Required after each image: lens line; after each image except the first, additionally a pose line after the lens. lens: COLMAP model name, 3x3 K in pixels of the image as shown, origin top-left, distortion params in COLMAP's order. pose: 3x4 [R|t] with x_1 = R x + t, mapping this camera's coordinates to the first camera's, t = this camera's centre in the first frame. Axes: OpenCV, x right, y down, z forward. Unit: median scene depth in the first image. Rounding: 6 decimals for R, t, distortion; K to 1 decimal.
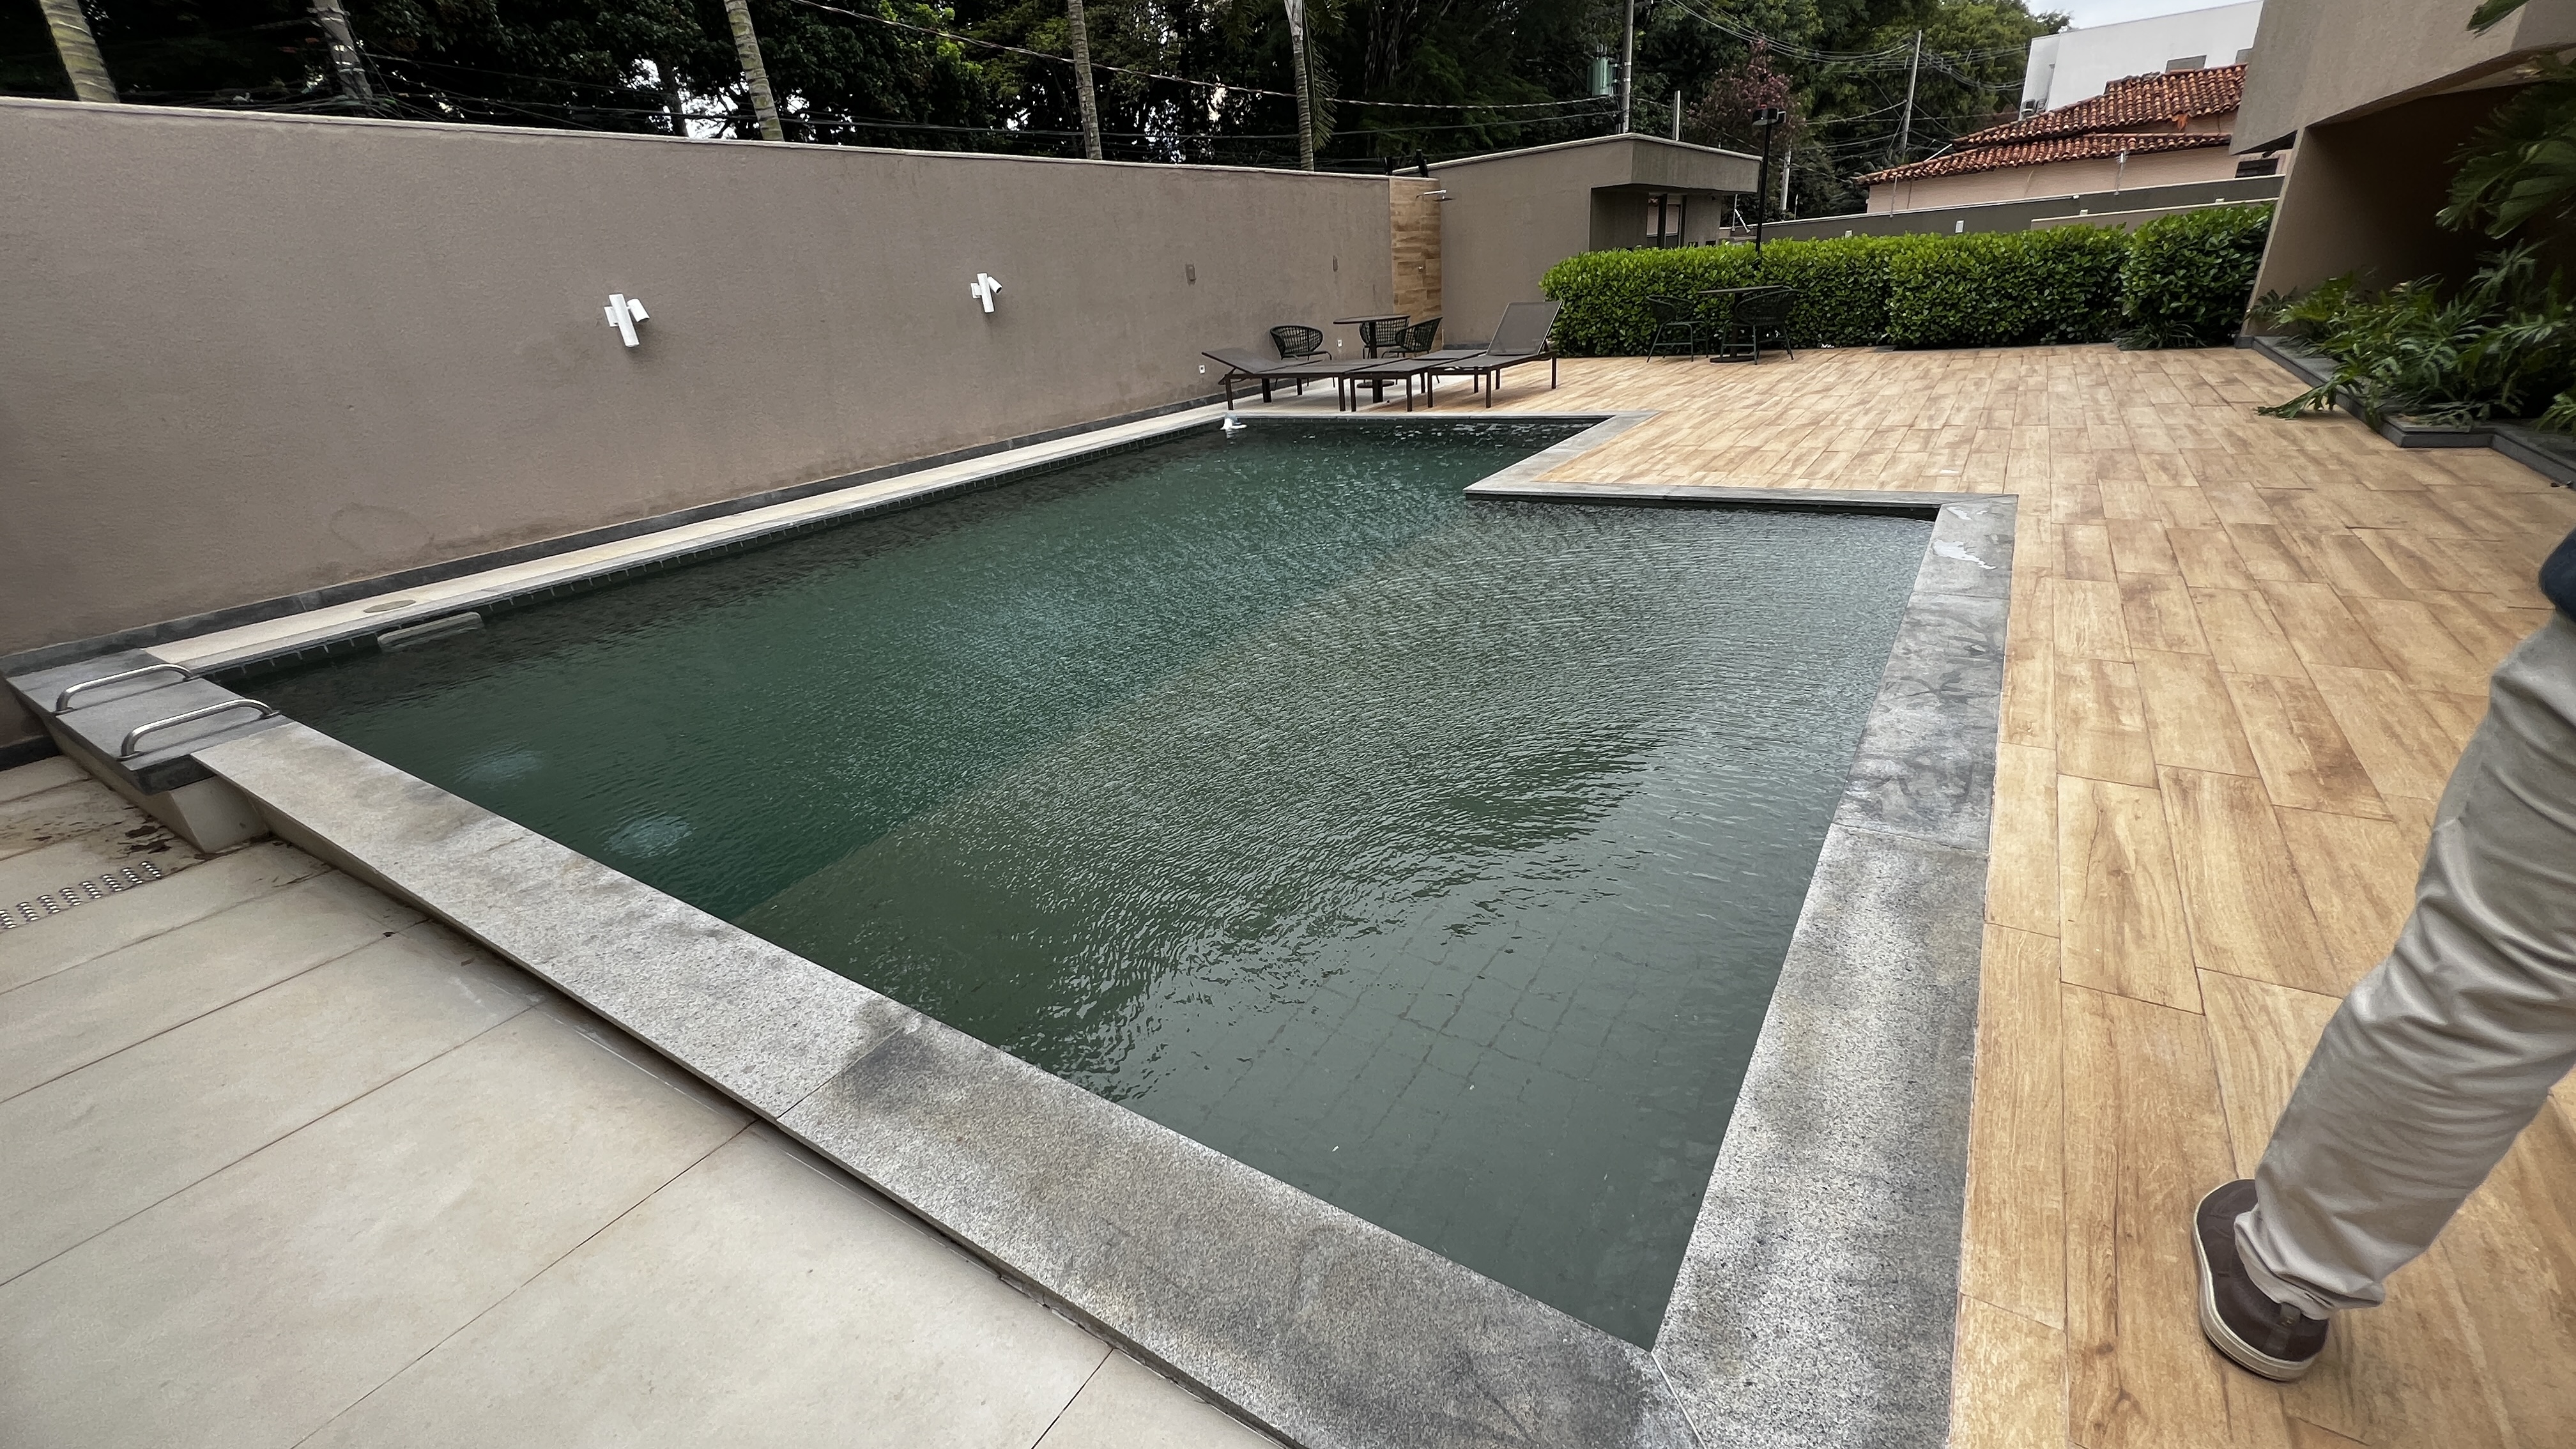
lens RADIAL K [[1037.8, 0, 1298.9], [0, 1037.8, 724.1], [0, 0, 1]] dist [-0.002306, 0.000875]
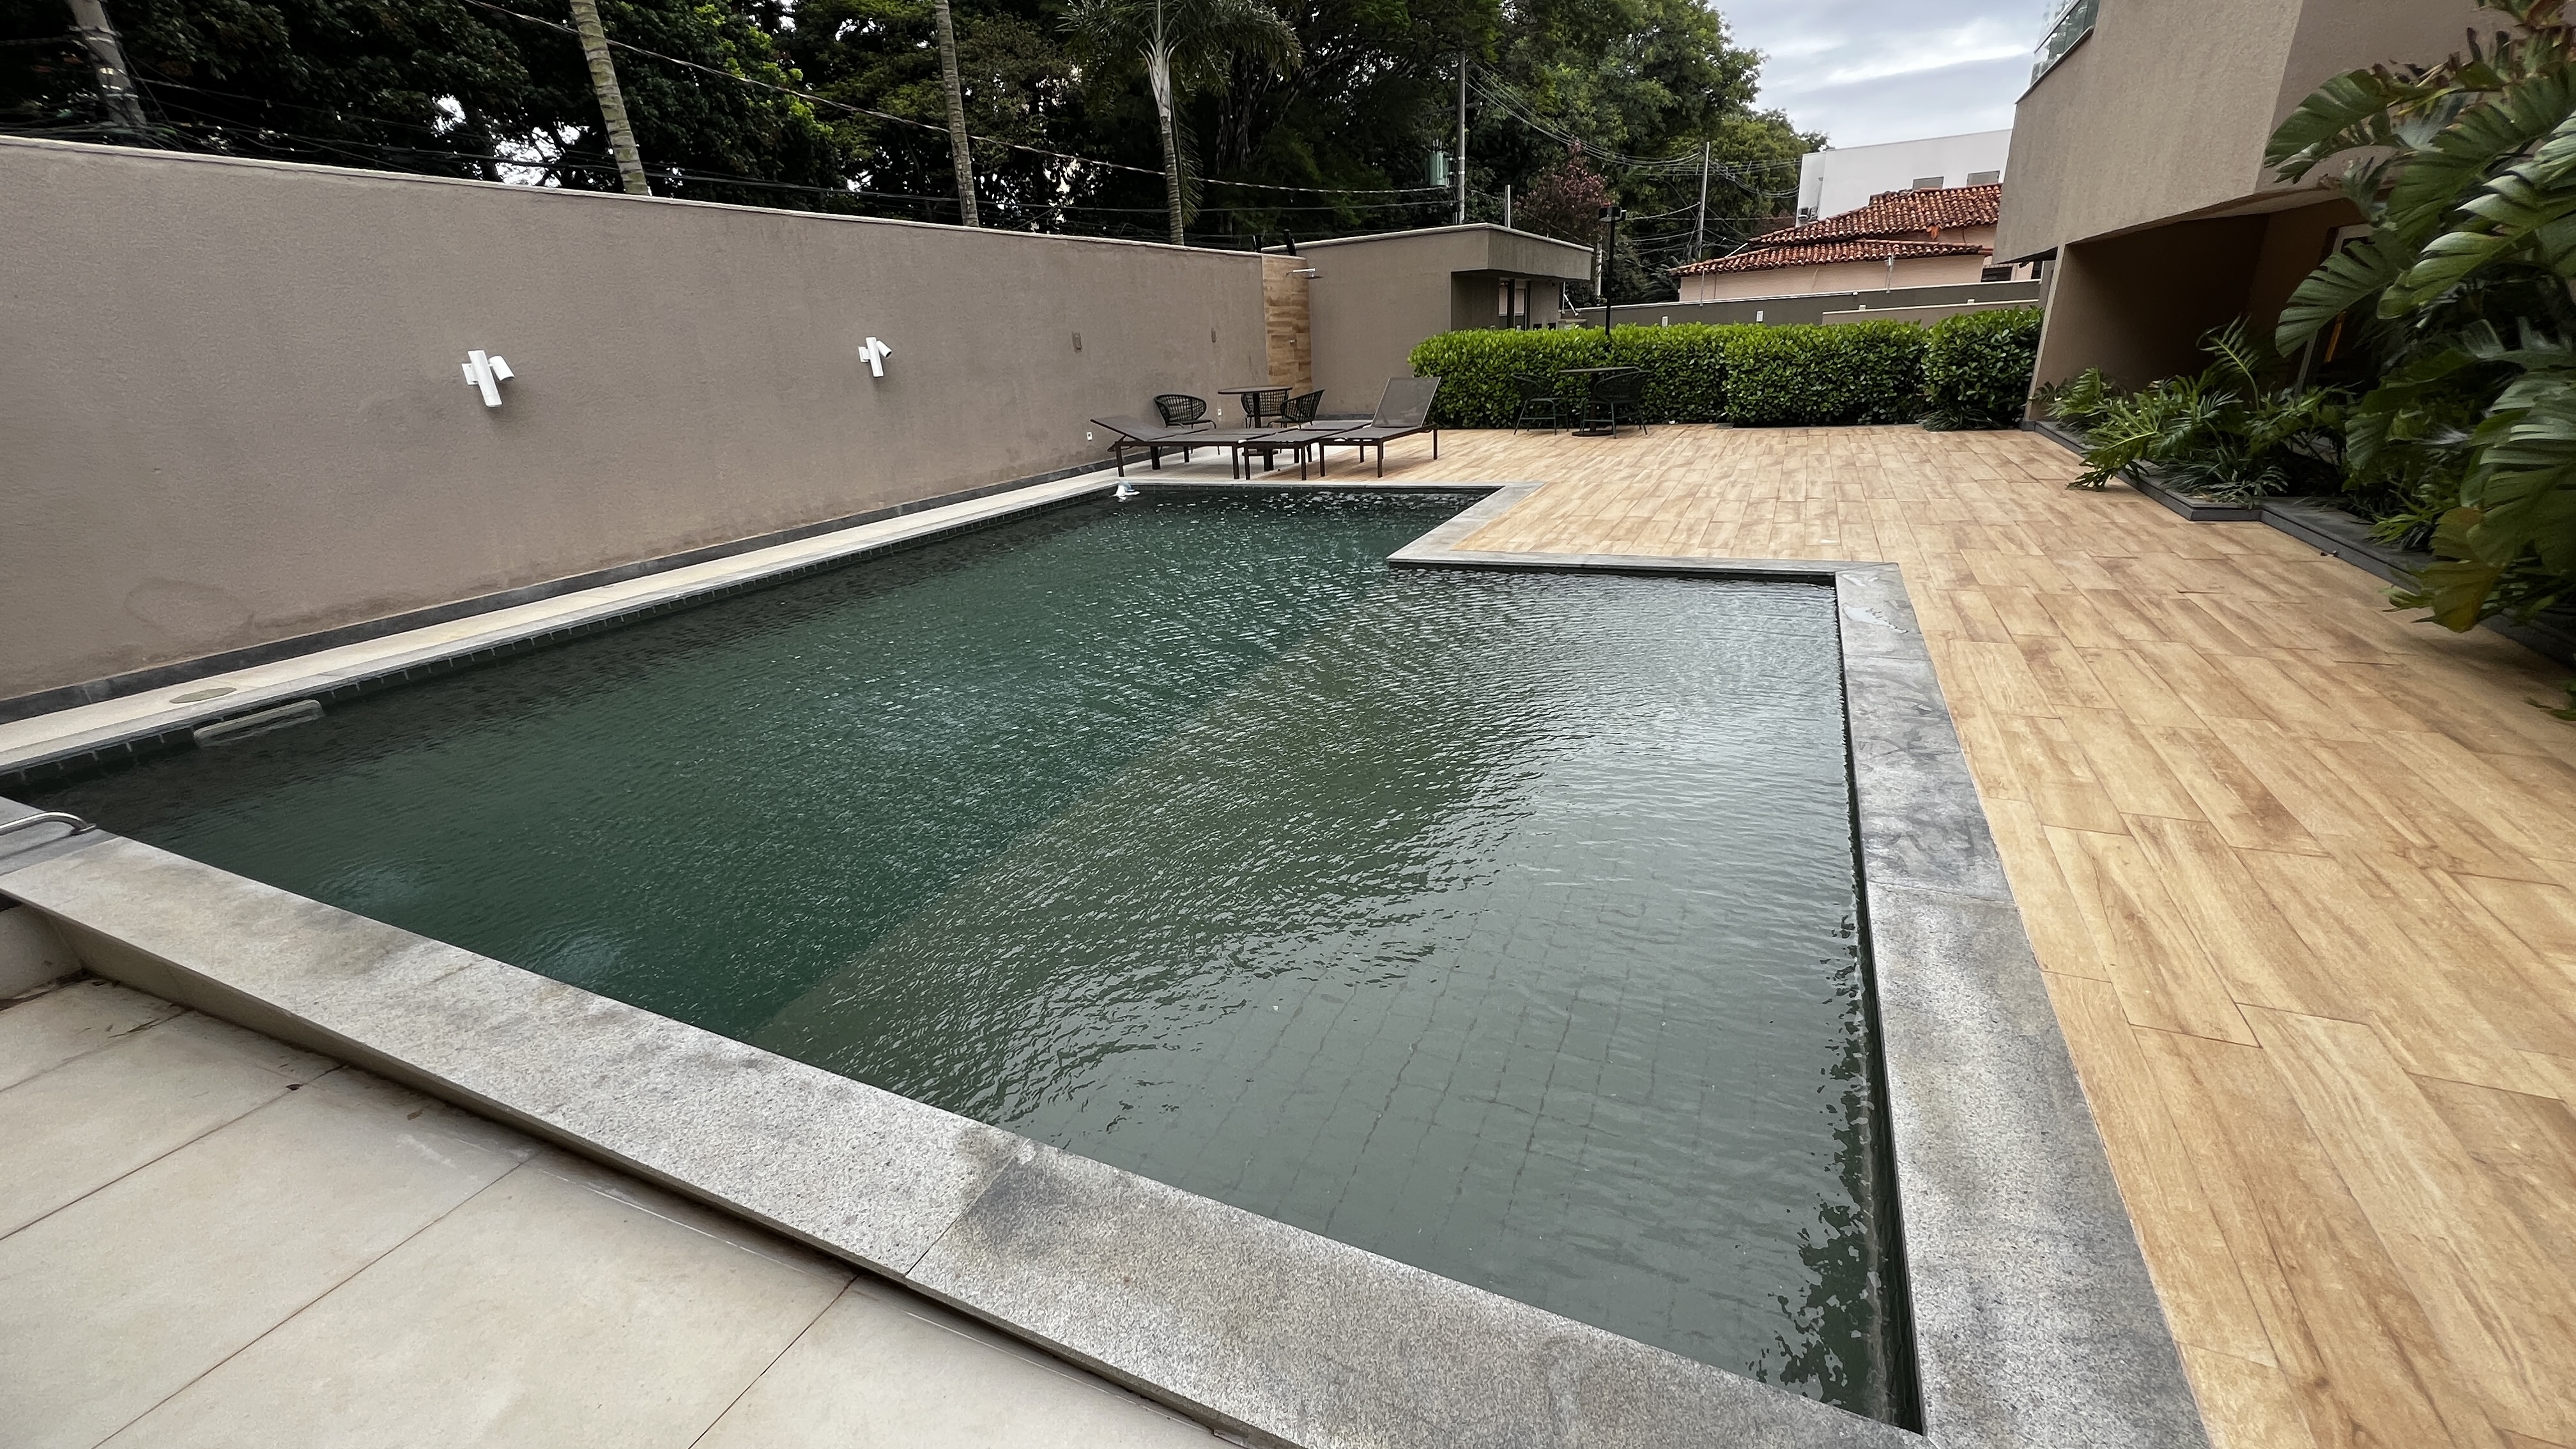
lens RADIAL K [[1037.8, 0, 1281.1], [0, 1037.8, 720.4], [0, 0, 1]] dist [-0.002306, 0.000875]
pose [[0.989713, -0.025058, 0.140852, -0.102500], [0.033325, 0.997838, -0.056642, -0.012928], [-0.139129, 0.060754, 0.988409, 0.013136]]
